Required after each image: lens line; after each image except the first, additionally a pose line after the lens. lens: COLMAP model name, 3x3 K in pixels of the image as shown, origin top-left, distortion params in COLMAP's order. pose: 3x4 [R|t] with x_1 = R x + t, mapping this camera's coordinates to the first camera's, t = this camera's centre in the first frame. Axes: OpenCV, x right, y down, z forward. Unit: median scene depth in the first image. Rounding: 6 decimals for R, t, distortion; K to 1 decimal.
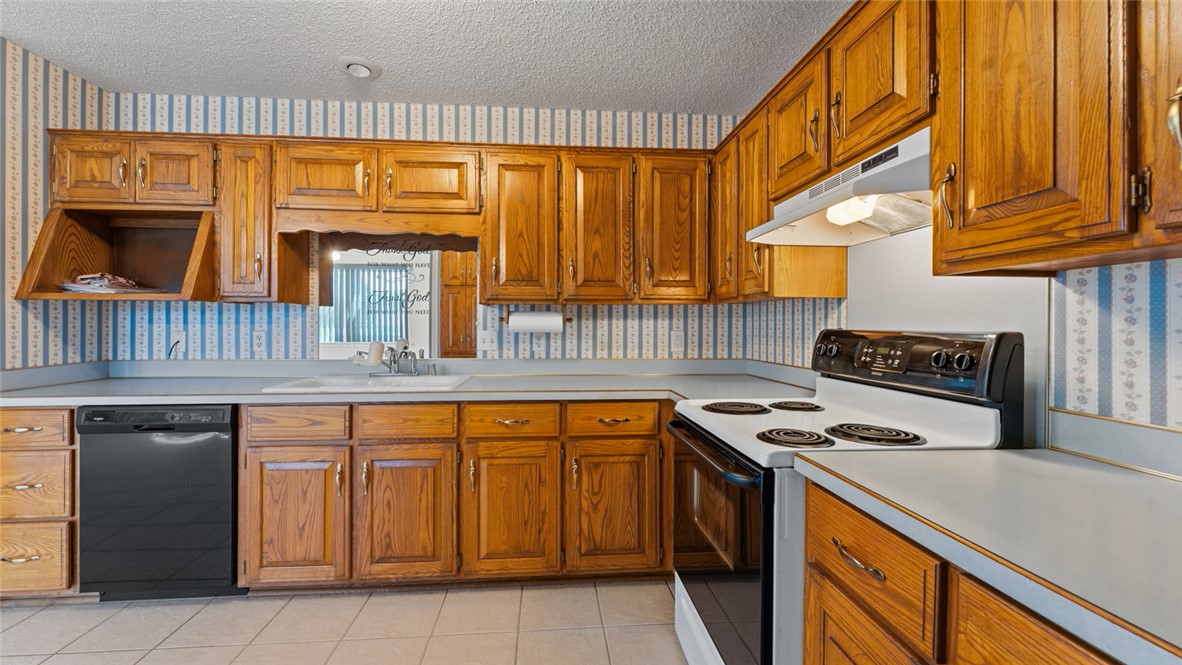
lens RADIAL K [[476.1, 0, 589.7], [0, 476.1, 323.2], [0, 0, 1]] dist [-0.001595, -0.000194]
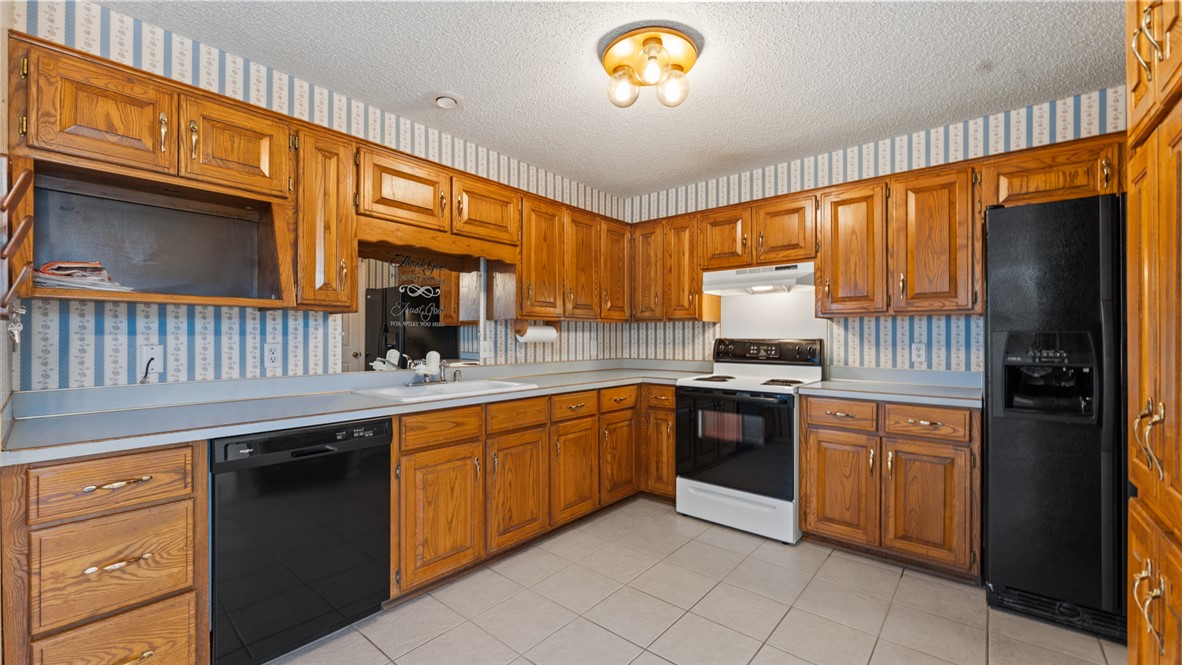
lens RADIAL K [[471.4, 0, 586.8], [0, 471.4, 334.4], [0, 0, 1]] dist [-0.002090, -0.001028]
pose [[0.710781, 0.001934, 0.703411, -1.013334], [-0.002607, 0.999997, -0.000116, -0.001197], [-0.703409, -0.001751, 0.710784, 0.006854]]
